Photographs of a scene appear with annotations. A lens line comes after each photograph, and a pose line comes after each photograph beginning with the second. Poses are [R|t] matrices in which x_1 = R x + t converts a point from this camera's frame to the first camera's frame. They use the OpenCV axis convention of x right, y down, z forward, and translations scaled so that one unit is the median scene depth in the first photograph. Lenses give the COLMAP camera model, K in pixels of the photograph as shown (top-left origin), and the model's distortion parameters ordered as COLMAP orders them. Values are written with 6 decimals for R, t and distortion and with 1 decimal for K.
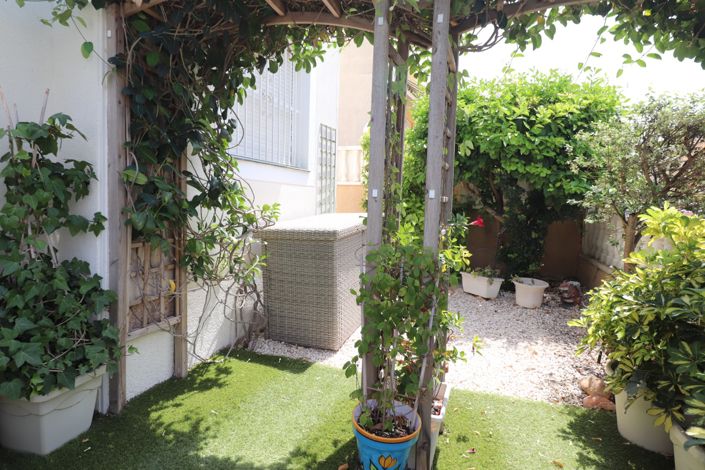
lens RADIAL K [[415.1, 0, 355.8], [0, 415.1, 232.1], [0, 0, 1]] dist [-0.002512, -0.002263]
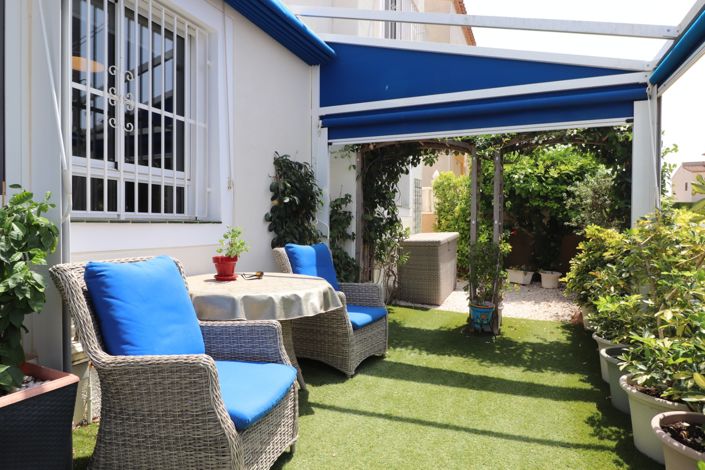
lens RADIAL K [[427.3, 0, 352.5], [0, 427.3, 235.0], [0, 0, 1]] dist [0.004797, 0.000464]
pose [[0.996236, -0.017760, -0.084841, -0.272678], [0.013188, 0.998446, -0.054144, 0.069439], [0.085671, 0.052821, 0.994922, -0.978360]]
